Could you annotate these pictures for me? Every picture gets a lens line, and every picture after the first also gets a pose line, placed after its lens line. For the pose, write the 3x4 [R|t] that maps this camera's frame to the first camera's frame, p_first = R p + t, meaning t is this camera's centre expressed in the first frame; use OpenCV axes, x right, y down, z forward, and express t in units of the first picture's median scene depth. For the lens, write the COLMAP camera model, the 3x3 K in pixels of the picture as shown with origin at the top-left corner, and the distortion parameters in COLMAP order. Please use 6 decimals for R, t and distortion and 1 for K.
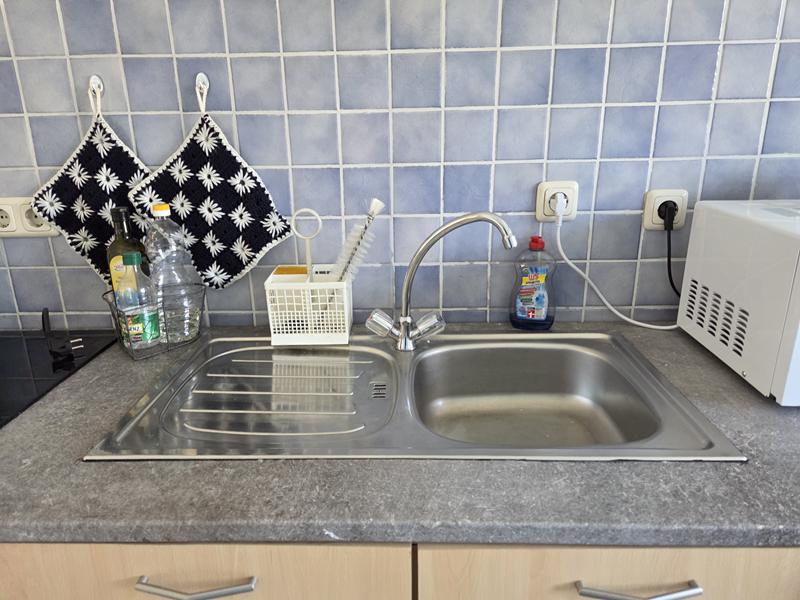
lens RADIAL K [[539.3, 0, 396.1], [0, 539.3, 286.9], [0, 0, 1]] dist [0.062236, -0.032310]
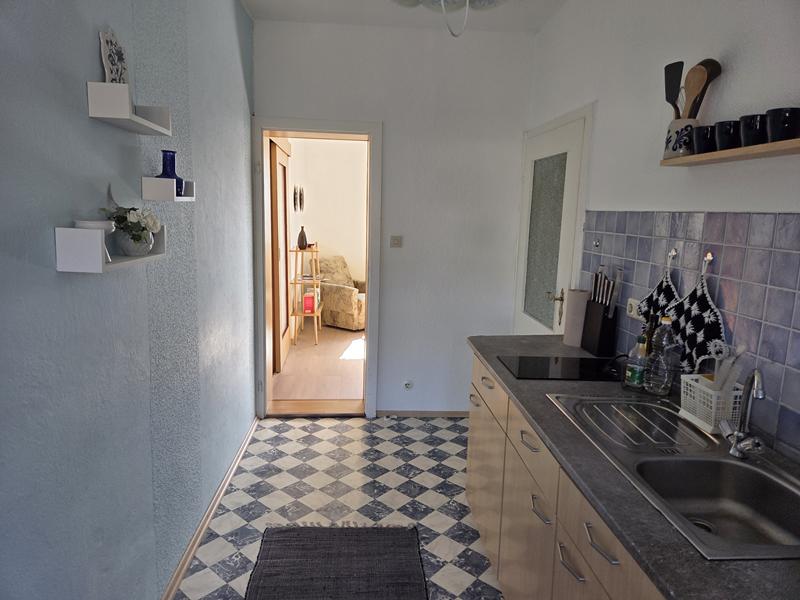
lens RADIAL K [[539.3, 0, 394.8], [0, 539.3, 285.4], [0, 0, 1]] dist [0.062236, -0.032310]
pose [[0.083300, 0.164889, -0.982788, 1.236106], [-0.324974, 0.936797, 0.129628, -0.187656], [0.942047, 0.308582, 0.131620, -0.130664]]
